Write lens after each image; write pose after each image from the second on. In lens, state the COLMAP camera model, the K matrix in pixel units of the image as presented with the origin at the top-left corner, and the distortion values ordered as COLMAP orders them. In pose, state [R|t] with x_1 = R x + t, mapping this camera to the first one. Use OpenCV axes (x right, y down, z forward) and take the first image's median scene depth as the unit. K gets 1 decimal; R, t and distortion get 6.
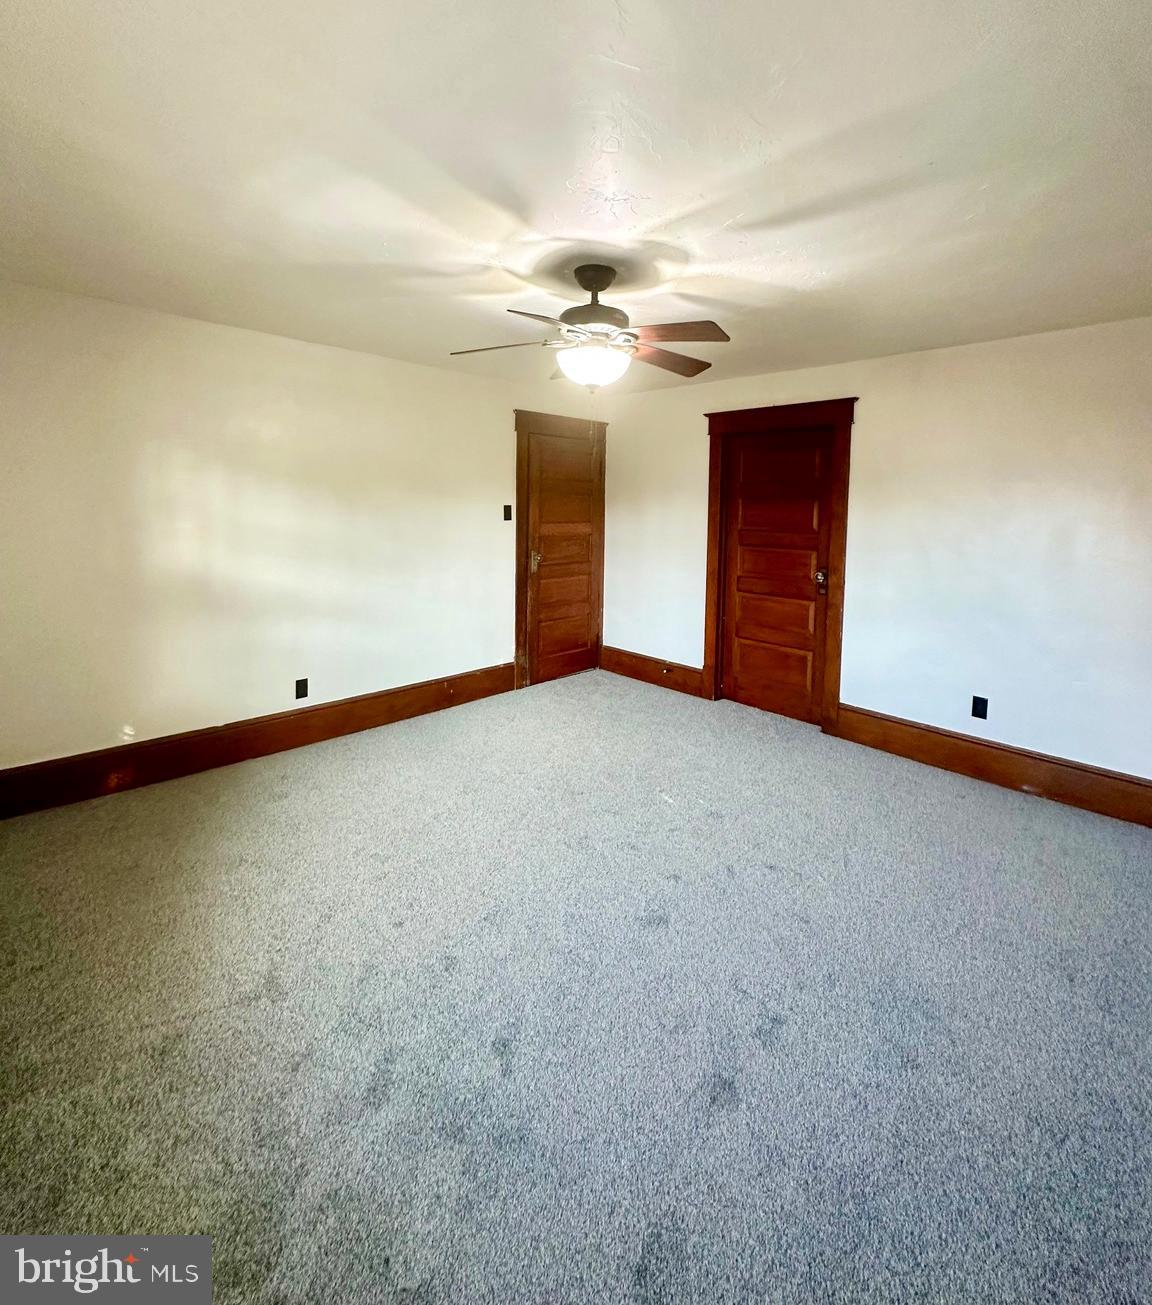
lens RADIAL K [[655.3, 0, 563.7], [0, 655.3, 459.1], [0, 0, 1]] dist [0.012395, -0.000258]
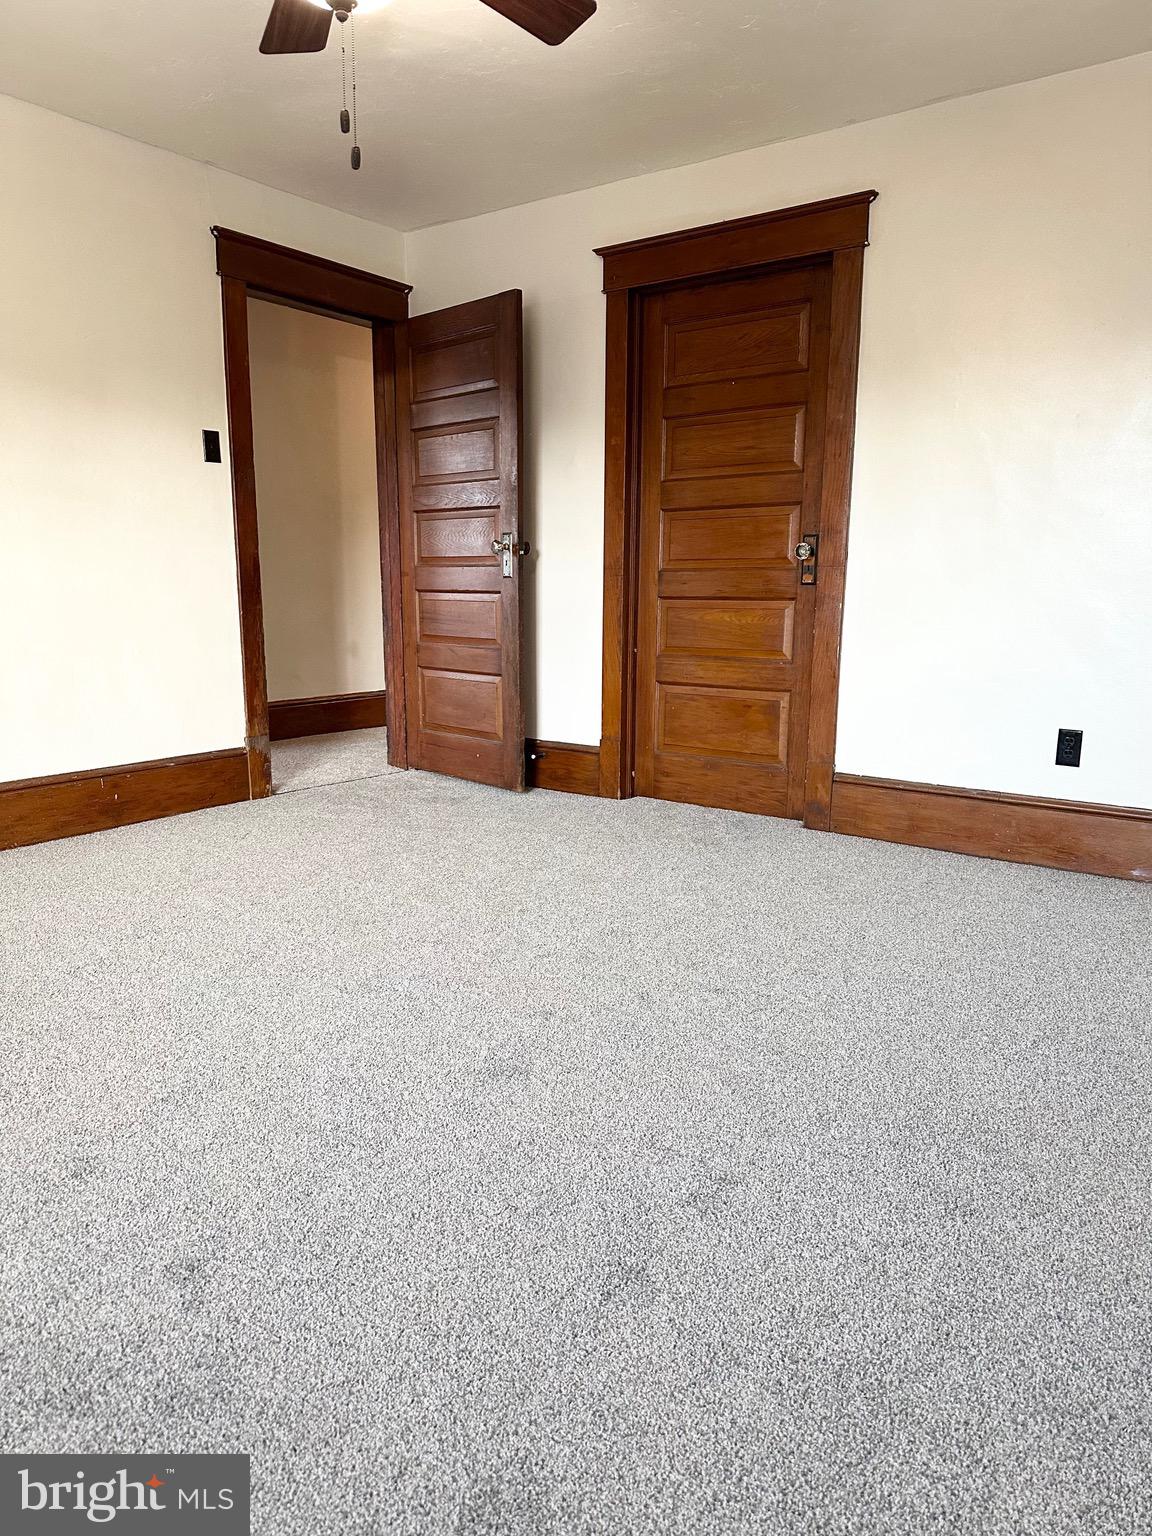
lens RADIAL K [[1089.8, 0, 560.2], [0, 1089.8, 764.6], [0, 0, 1]] dist [0.072119, -0.067735]
pose [[0.987185, -0.038696, 0.154816, 0.056551], [0.021745, 0.993724, 0.109722, 0.359958], [-0.158090, -0.104950, 0.981832, 0.159021]]
